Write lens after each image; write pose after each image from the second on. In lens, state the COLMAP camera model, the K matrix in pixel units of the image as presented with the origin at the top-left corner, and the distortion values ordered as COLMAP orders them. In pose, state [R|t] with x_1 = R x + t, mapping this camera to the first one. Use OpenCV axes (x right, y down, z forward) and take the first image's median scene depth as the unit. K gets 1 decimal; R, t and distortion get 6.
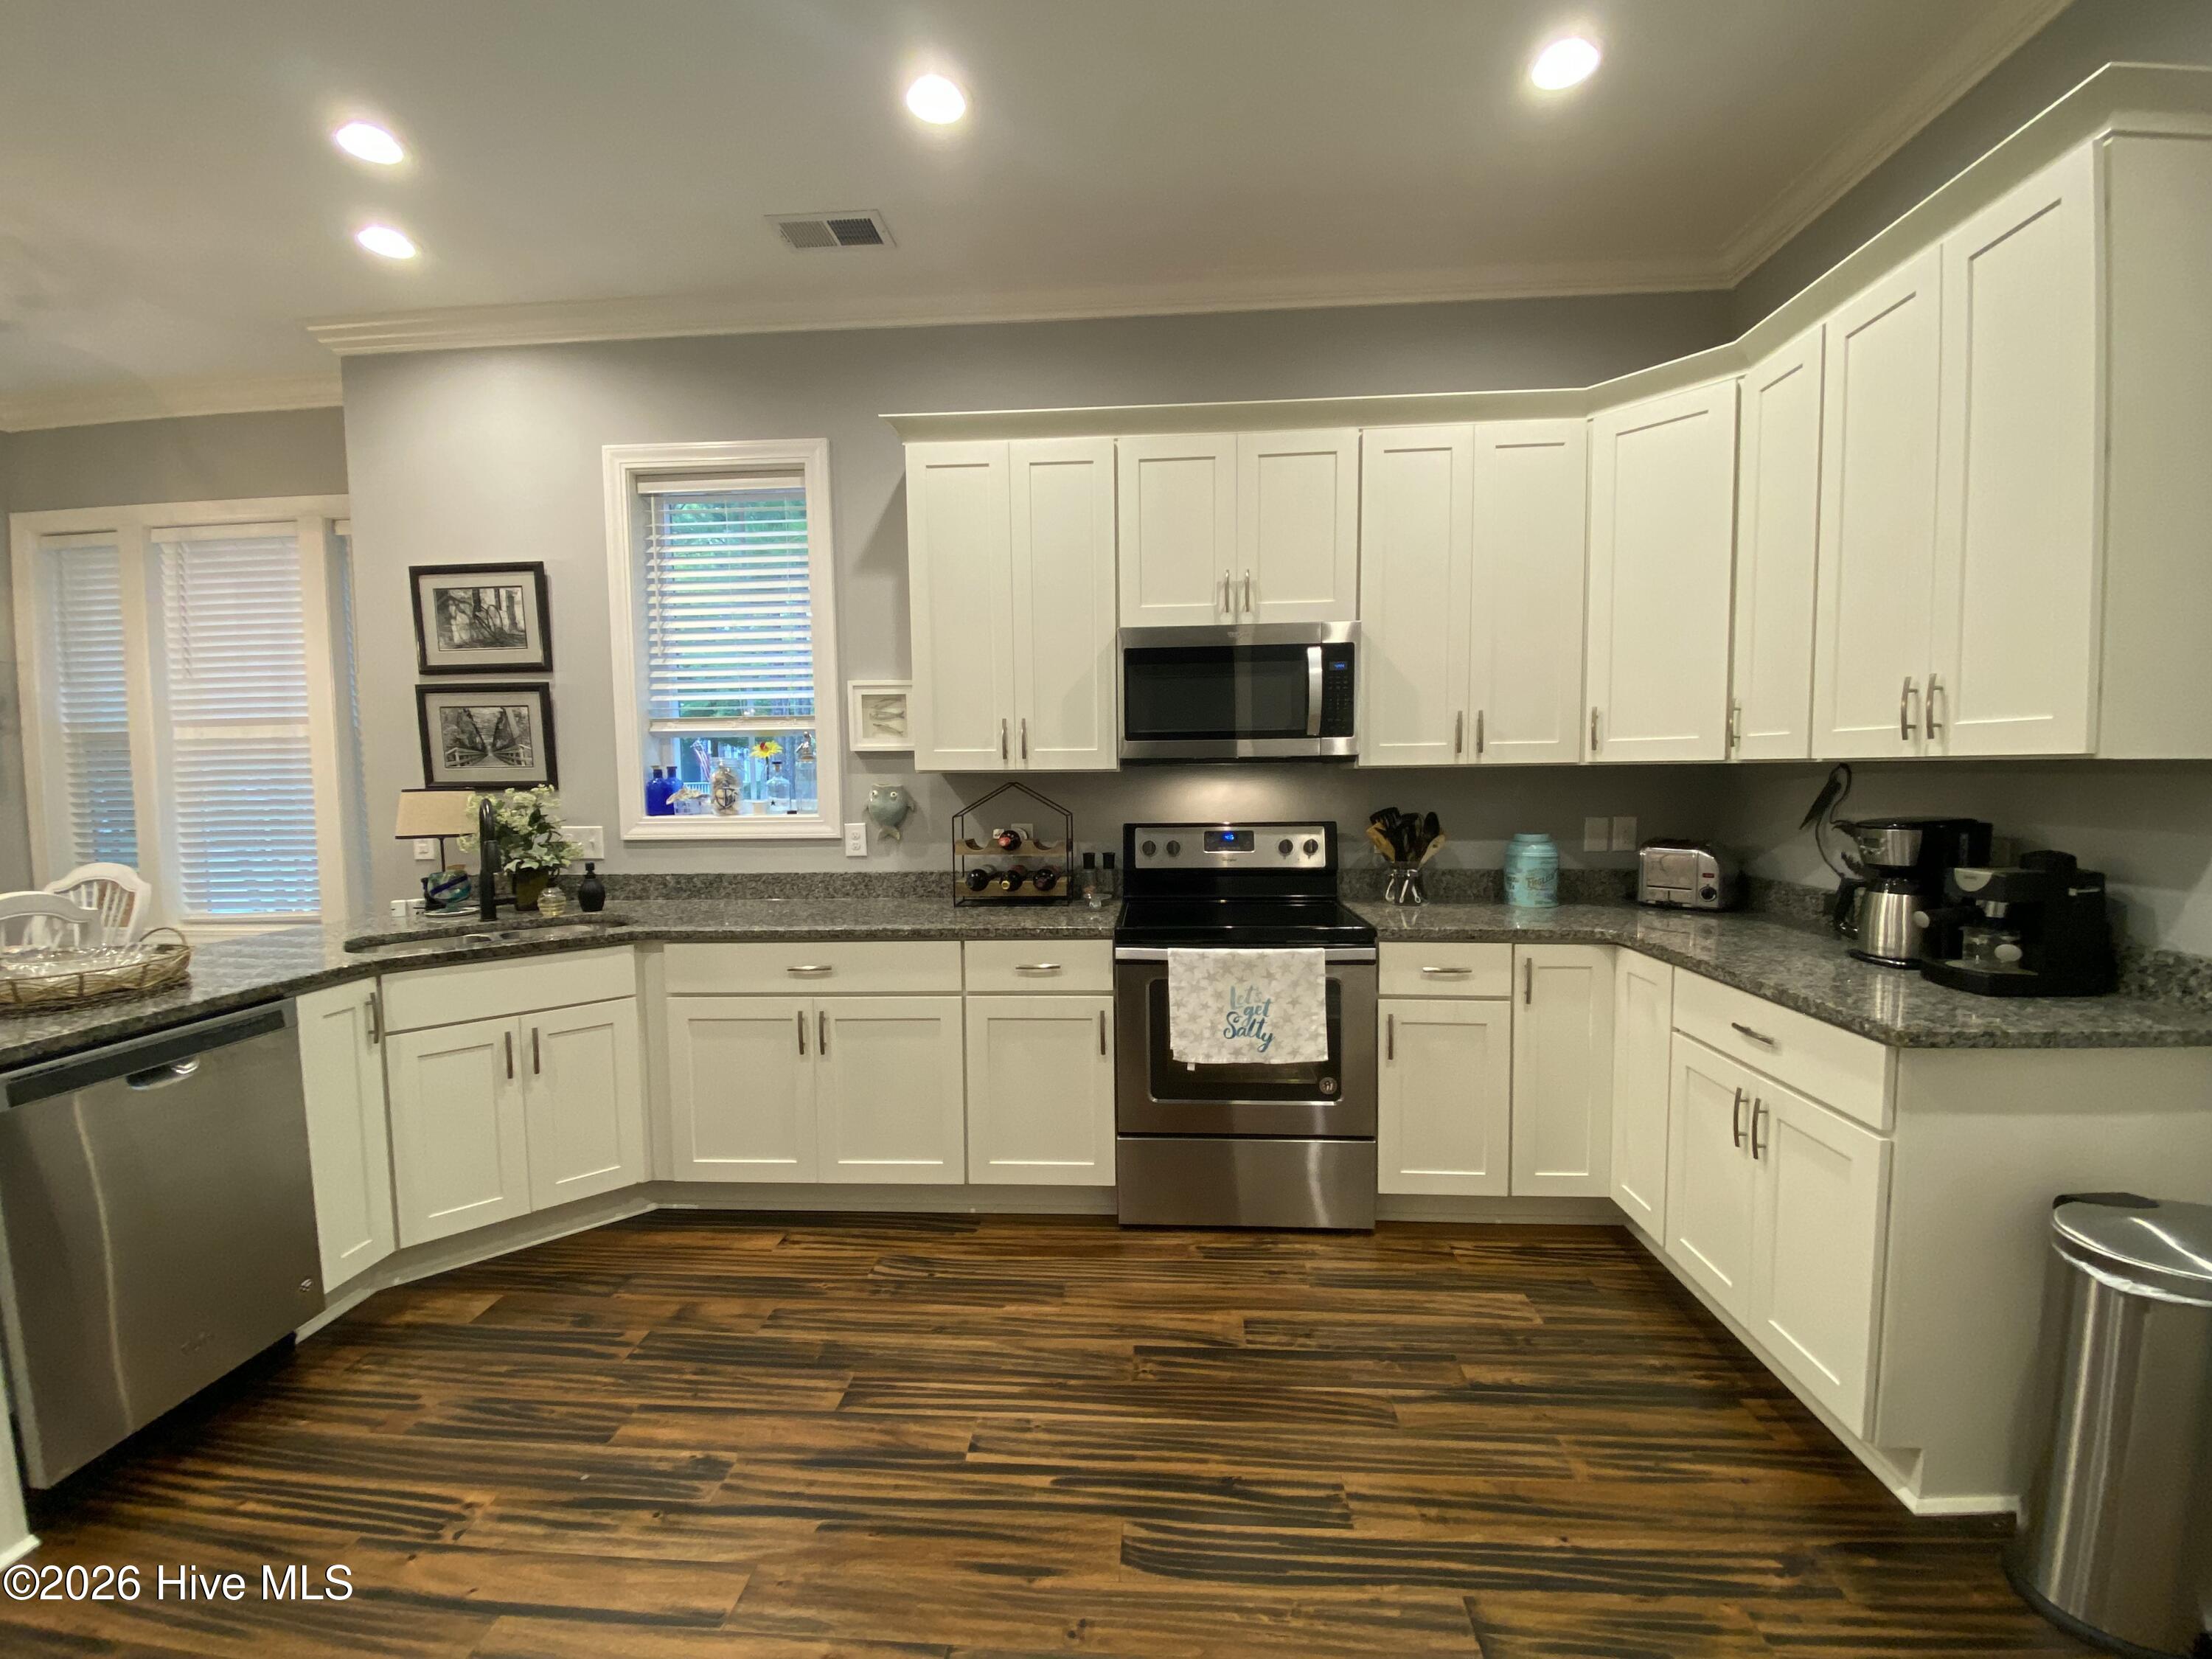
lens RADIAL K [[893.6, 0, 1106.0], [0, 893.6, 829.5], [0, 0, 1]] dist [-0.001286, -0.000107]
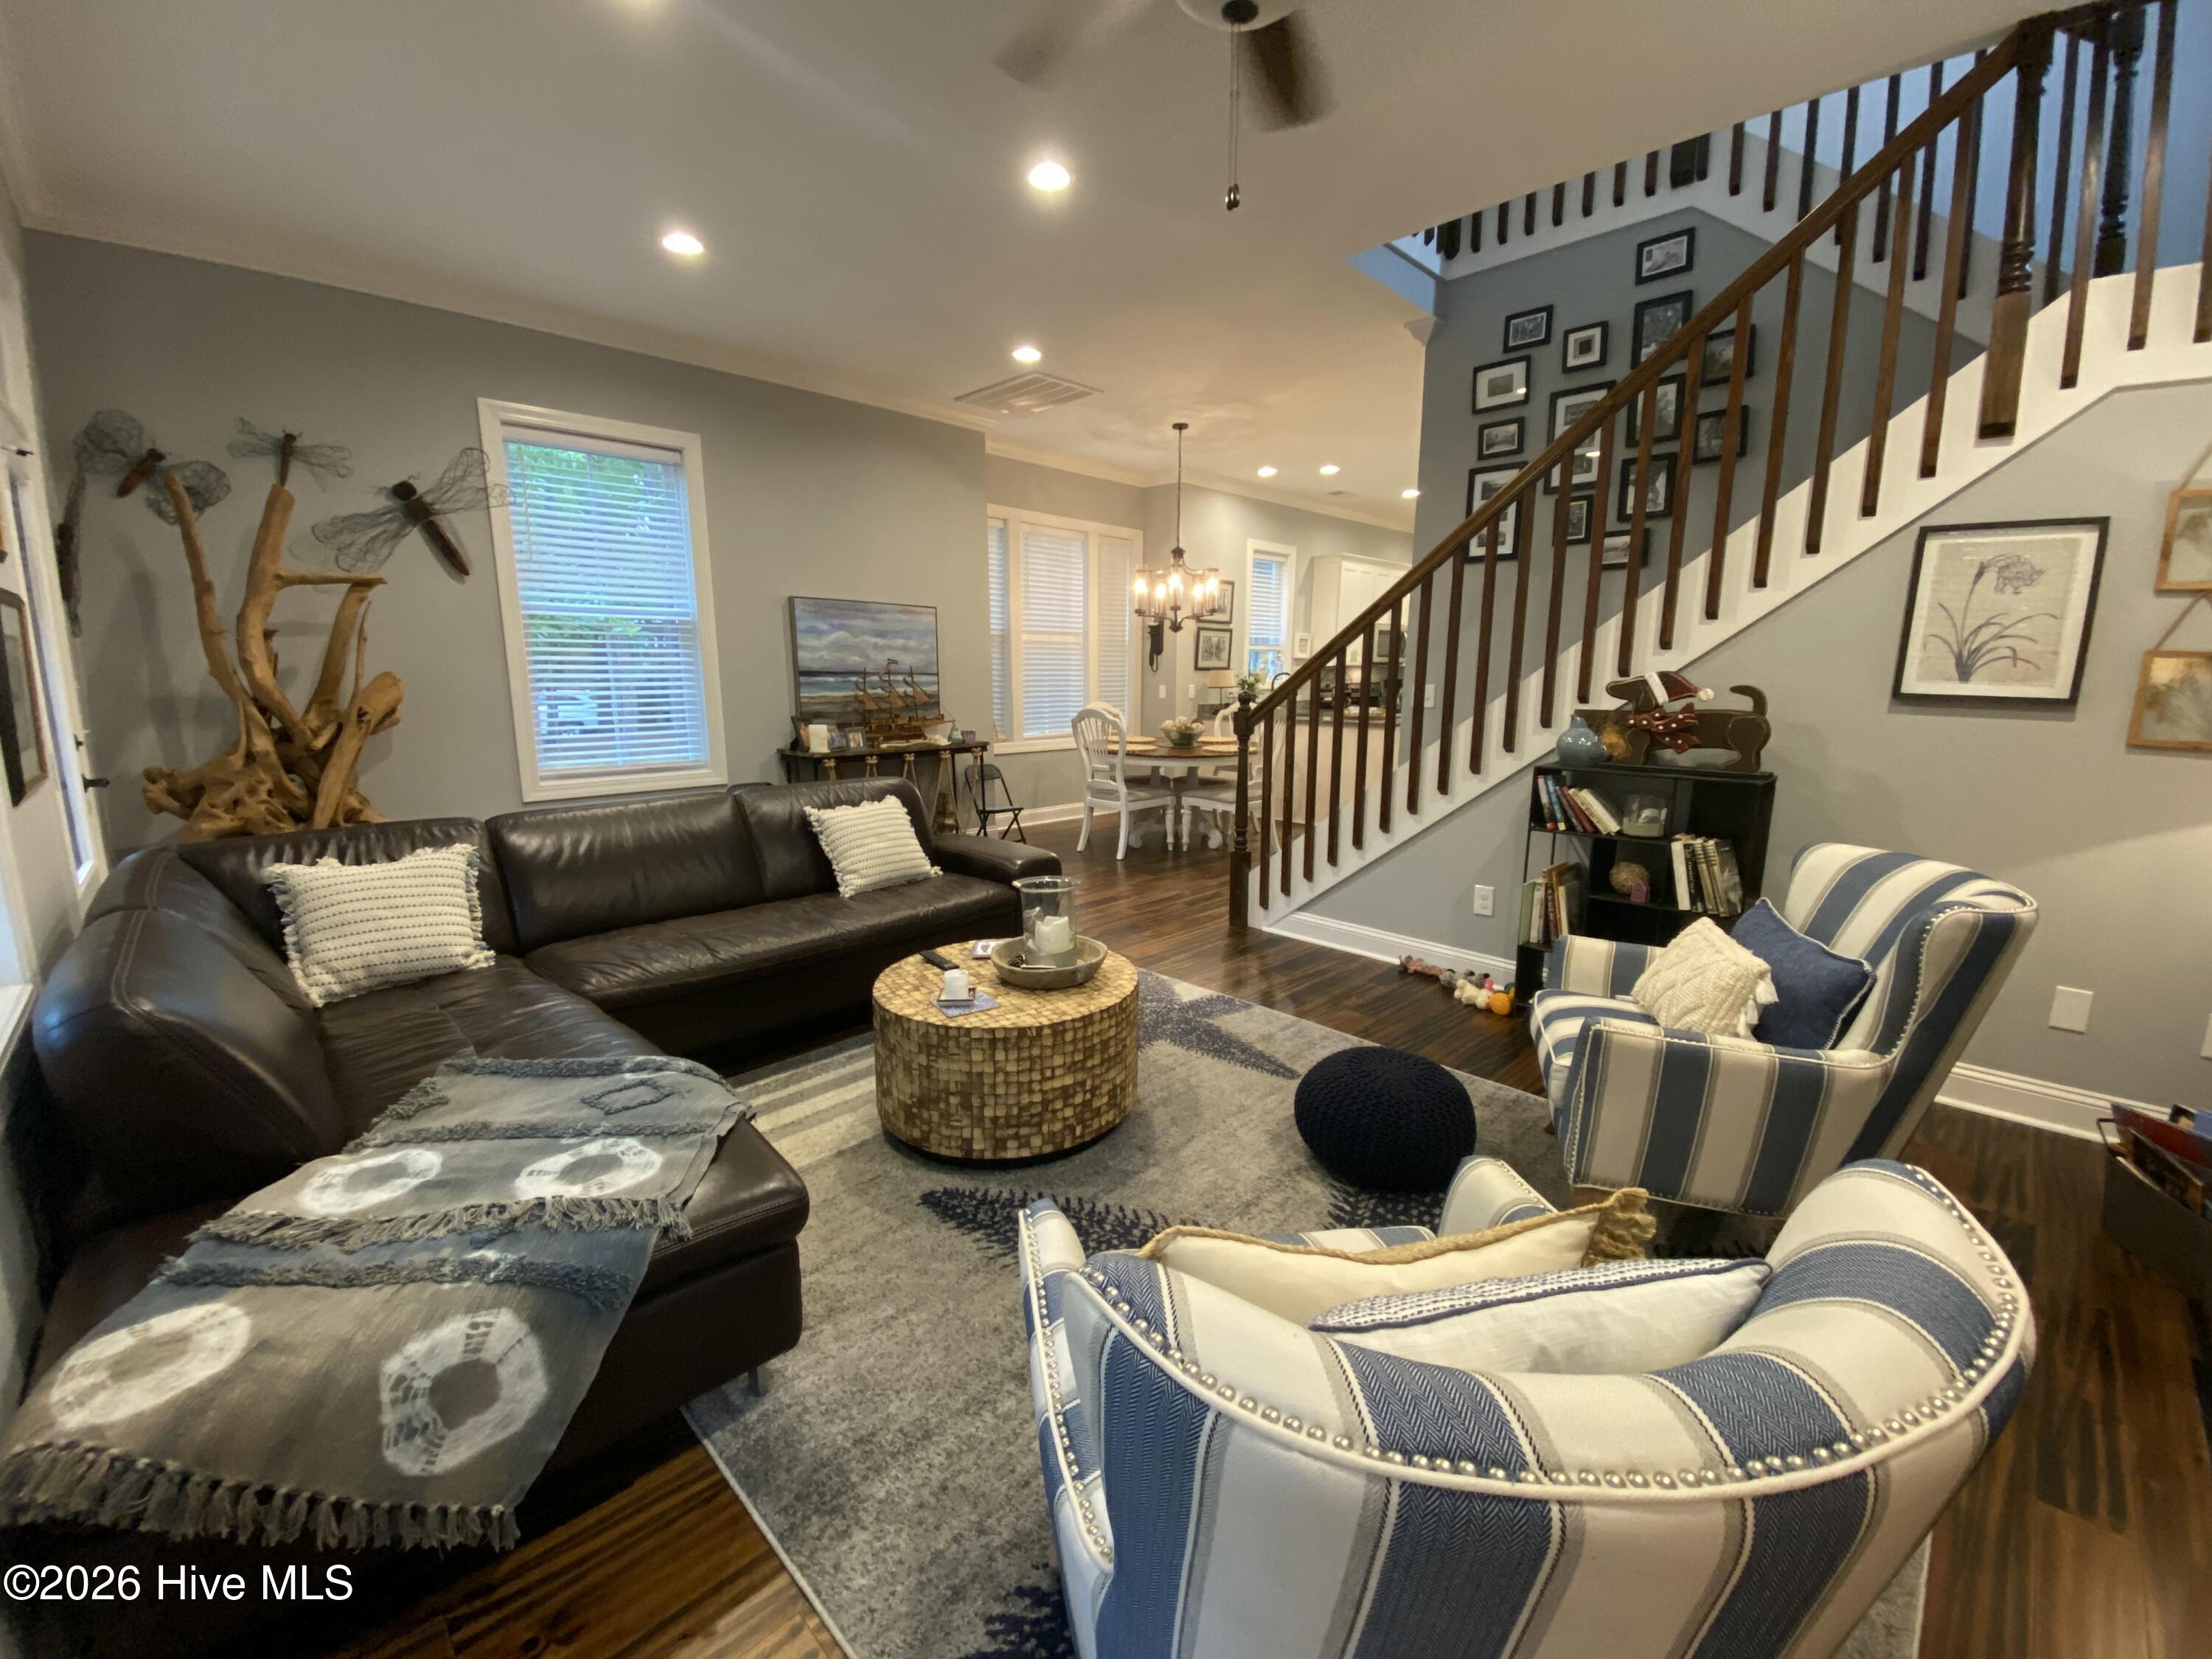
lens RADIAL K [[893.6, 0, 1106.0], [0, 893.6, 829.5], [0, 0, 1]] dist [-0.001286, -0.000107]
pose [[0.655820, -0.119171, 0.745452, -2.834155], [0.040754, 0.991611, 0.122669, 0.080863], [-0.753817, -0.050068, 0.655175, -0.444865]]
